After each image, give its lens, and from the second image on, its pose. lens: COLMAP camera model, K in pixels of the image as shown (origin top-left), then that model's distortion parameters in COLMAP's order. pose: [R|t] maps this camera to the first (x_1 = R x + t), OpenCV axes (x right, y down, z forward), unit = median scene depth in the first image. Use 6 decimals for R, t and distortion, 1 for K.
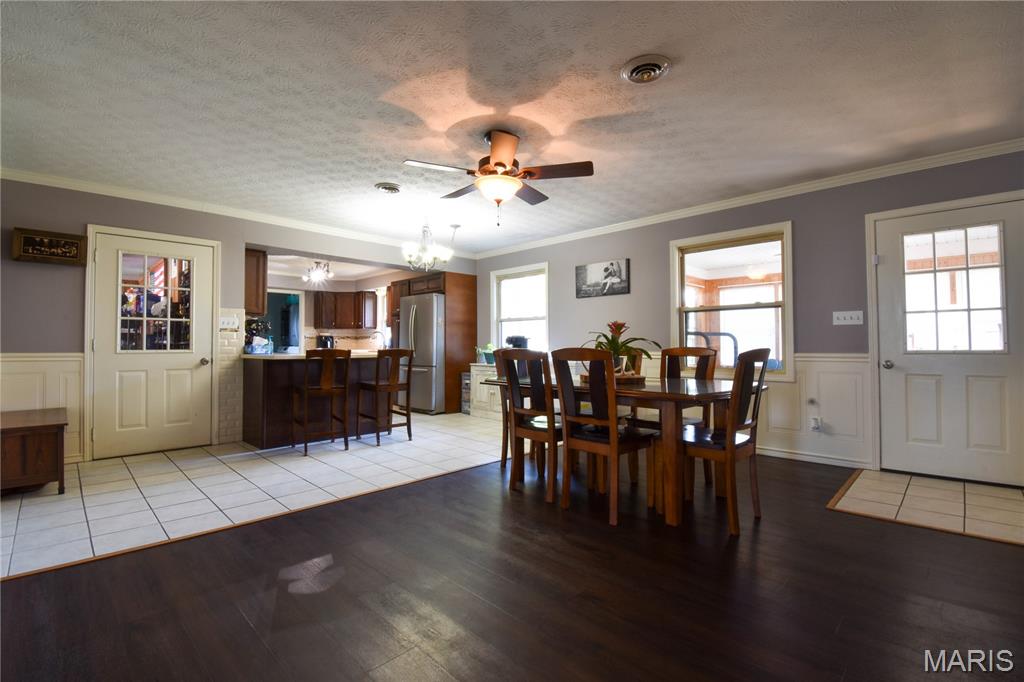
lens RADIAL K [[463.1, 0, 511.7], [0, 463.1, 333.8], [0, 0, 1]] dist [0.023454, -0.029712]
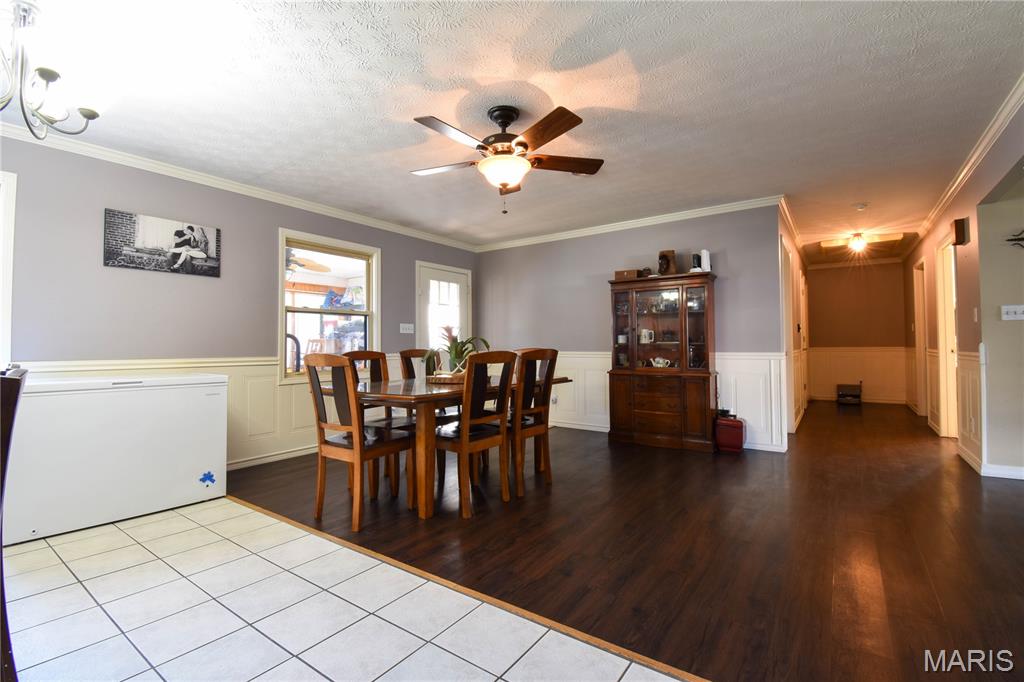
lens RADIAL K [[463.1, 0, 511.7], [0, 463.1, 333.8], [0, 0, 1]] dist [0.023454, -0.029712]
pose [[-0.165979, 0.030250, 0.985665, -0.744308], [-0.016216, 0.999311, -0.033400, 0.024332], [-0.985996, -0.021528, -0.165374, 0.929745]]
